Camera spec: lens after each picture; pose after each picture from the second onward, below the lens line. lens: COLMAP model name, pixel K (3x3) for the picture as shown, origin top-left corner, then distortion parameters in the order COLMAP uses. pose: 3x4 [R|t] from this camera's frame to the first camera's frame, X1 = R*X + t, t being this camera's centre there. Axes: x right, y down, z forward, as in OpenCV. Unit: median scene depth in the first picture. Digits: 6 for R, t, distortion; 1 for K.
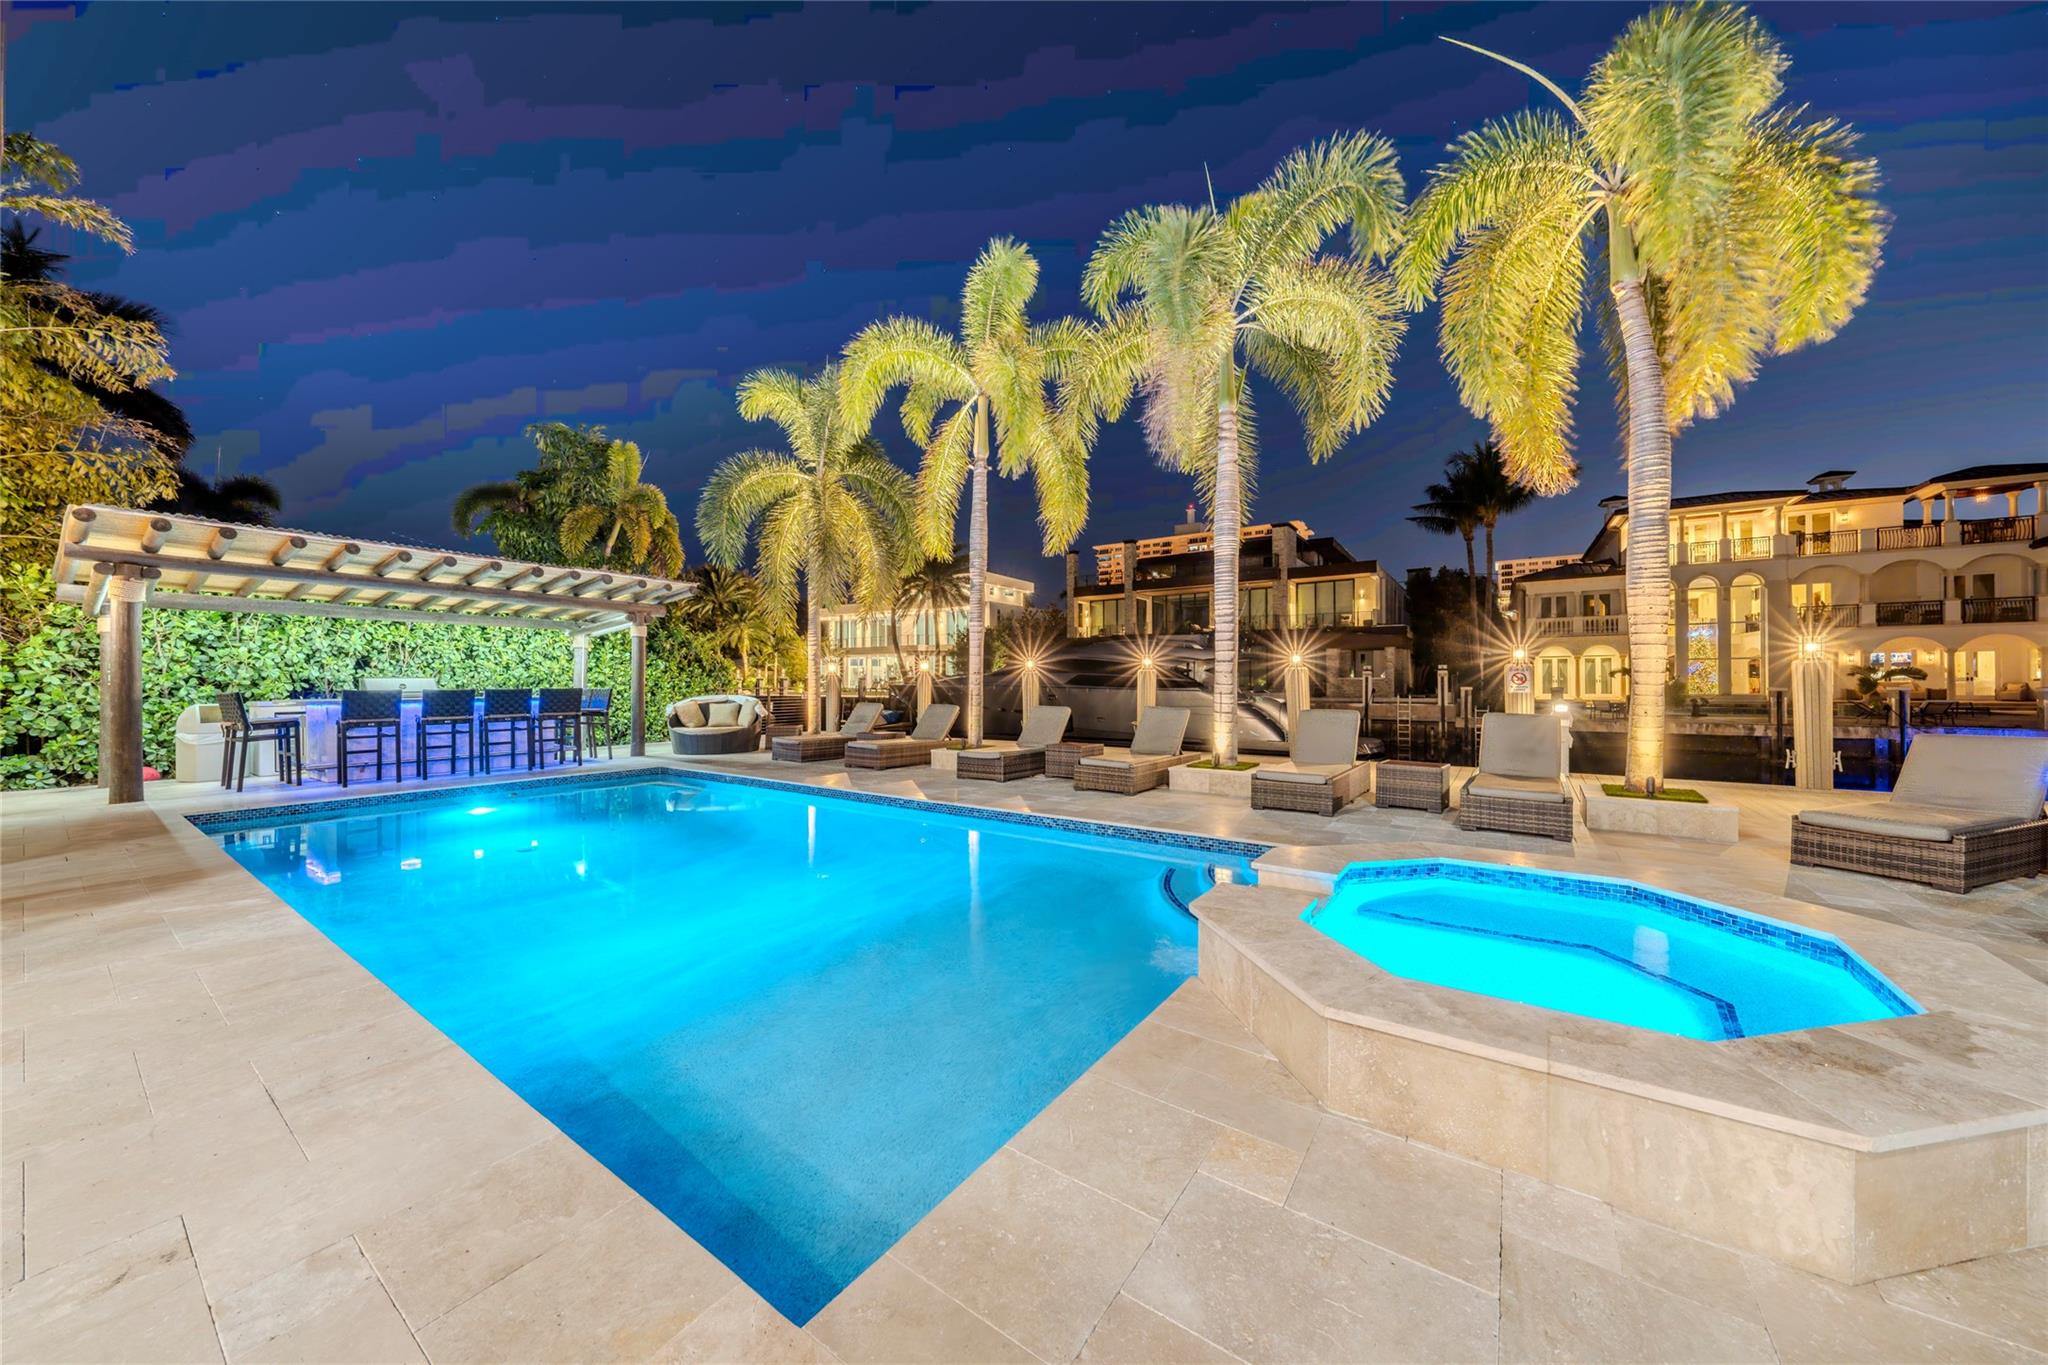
lens RADIAL K [[735.1, 0, 991.3], [0, 735.1, 678.1], [0, 0, 1]] dist [-0.006137, 0.000161]
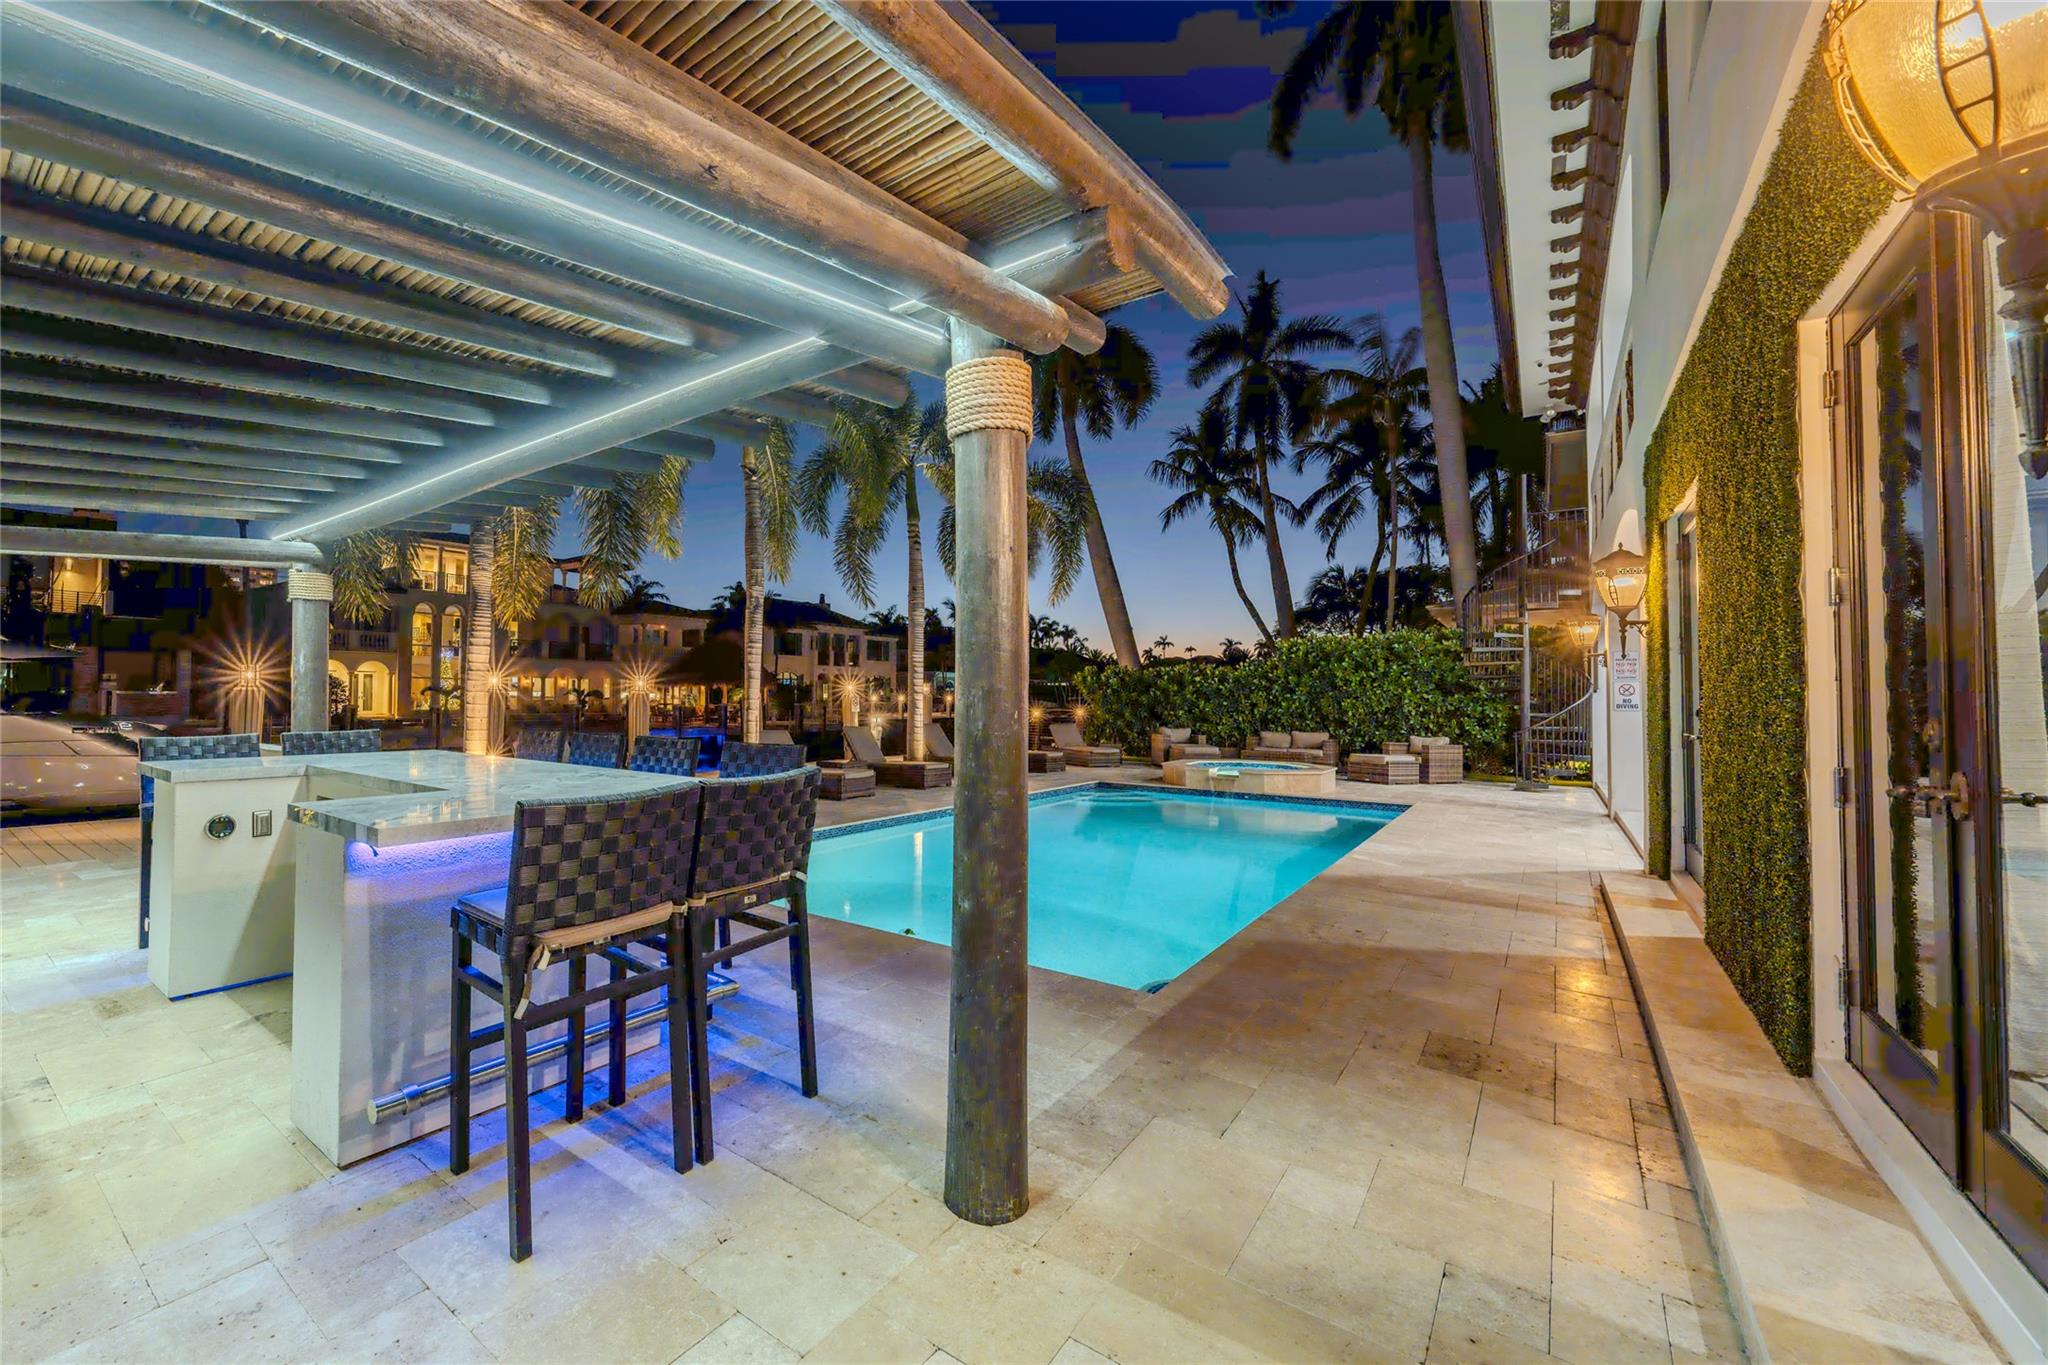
lens RADIAL K [[735.1, 0, 1033.4], [0, 735.1, 684.0], [0, 0, 1]] dist [-0.006137, 0.000161]
pose [[-0.042741, 0.022436, 0.998834, -0.373251], [-0.012389, 0.999659, -0.022985, -0.001006], [-0.999009, -0.013357, -0.042449, 0.266341]]
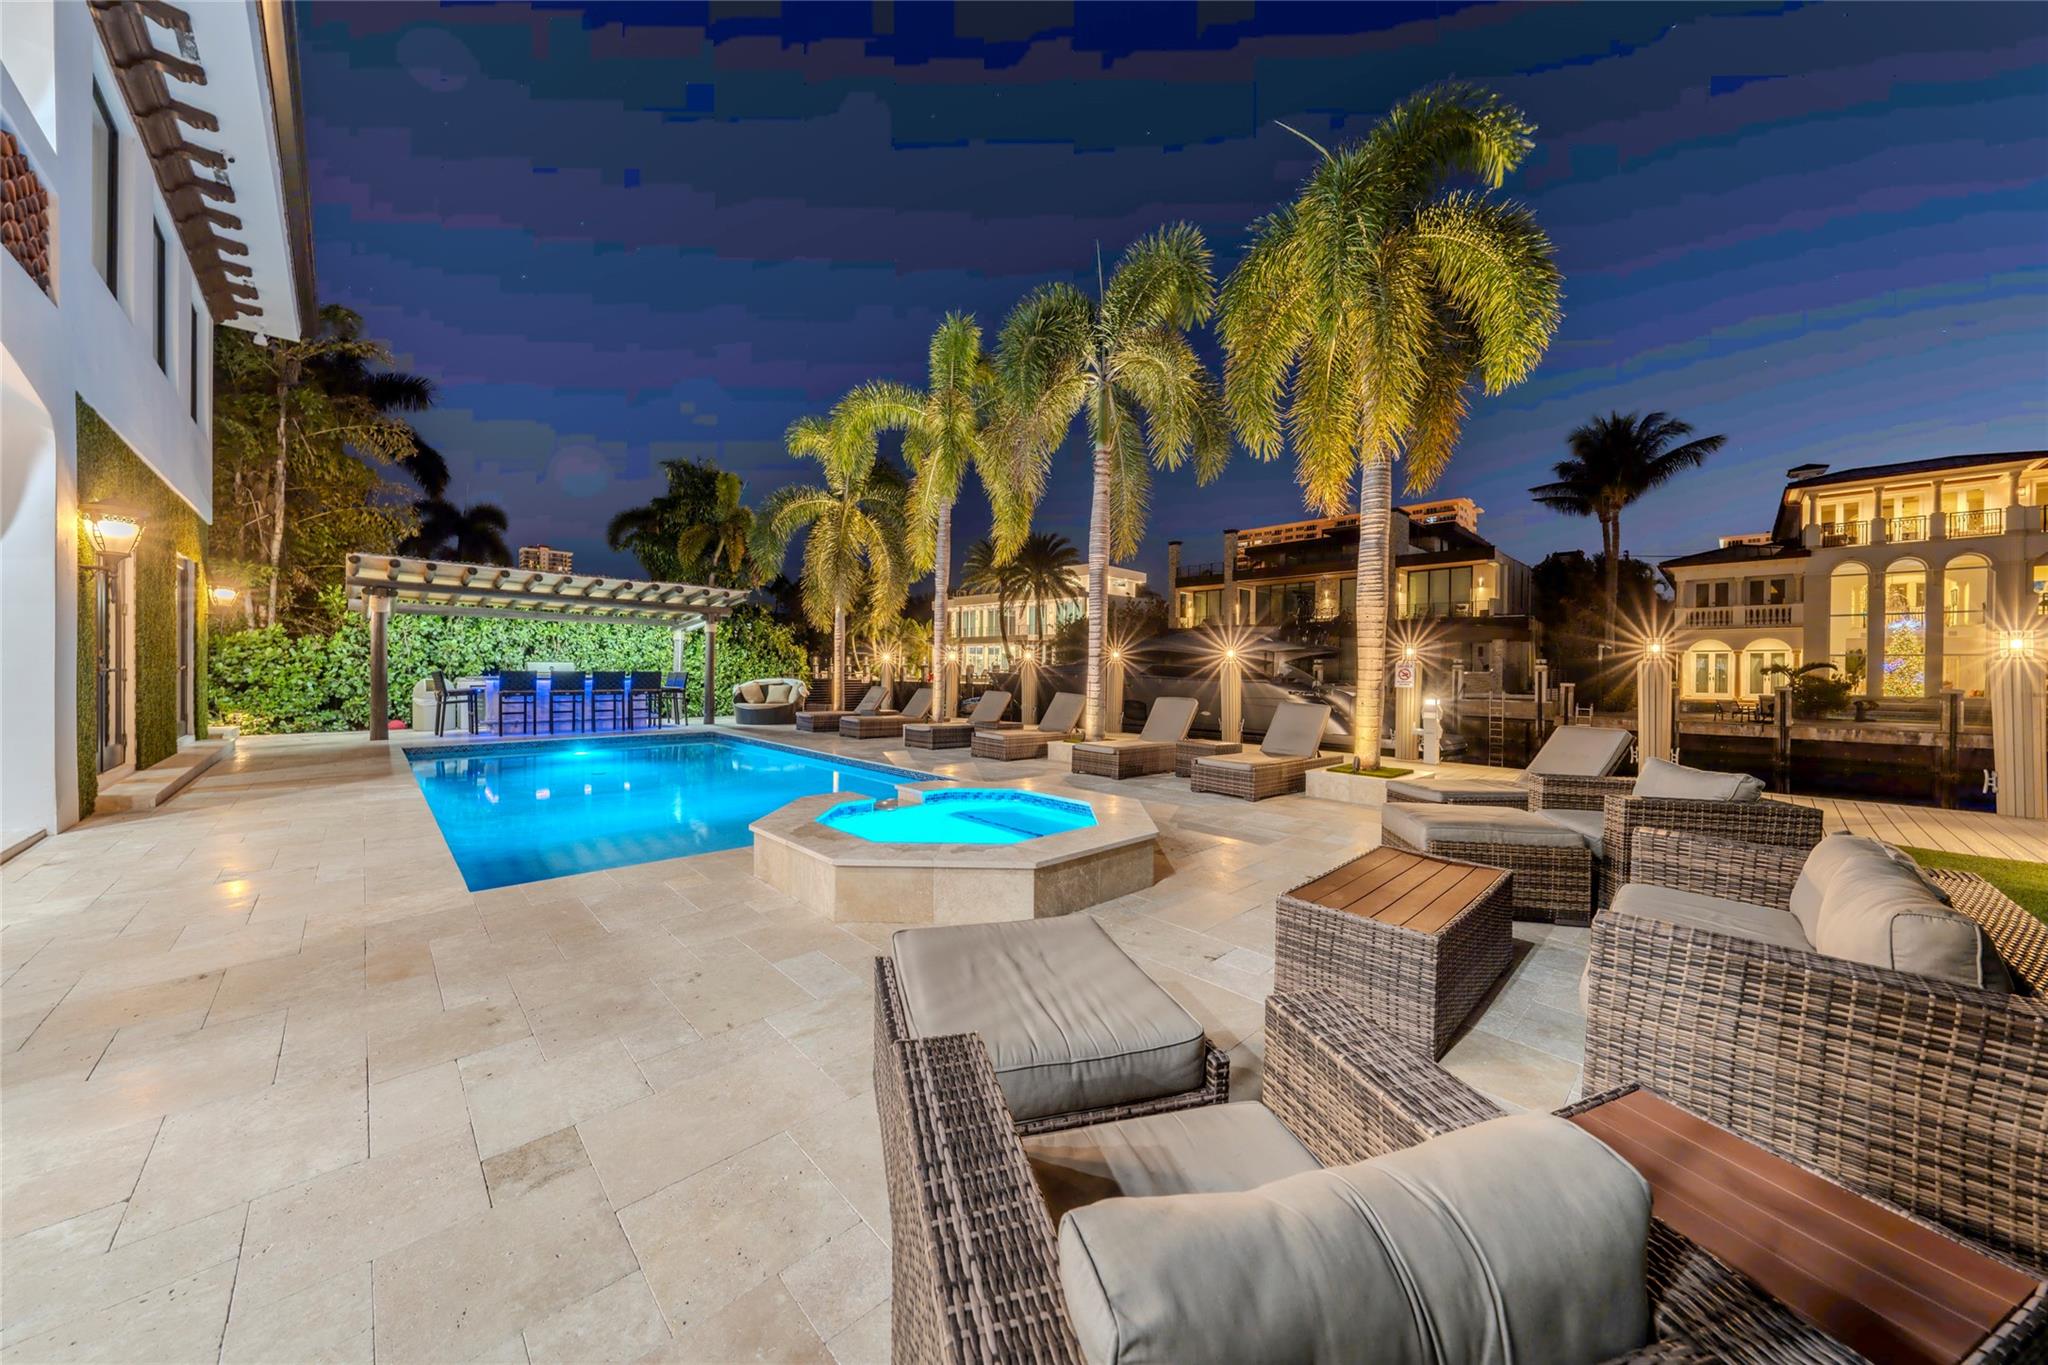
lens RADIAL K [[735.1, 0, 974.7], [0, 735.1, 673.2], [0, 0, 1]] dist [-0.006137, 0.000161]
pose [[0.974055, 0.014293, -0.225858, 0.251819], [-0.012090, 0.999865, 0.011134, -0.003866], [0.225986, -0.008114, 0.974097, -0.147757]]
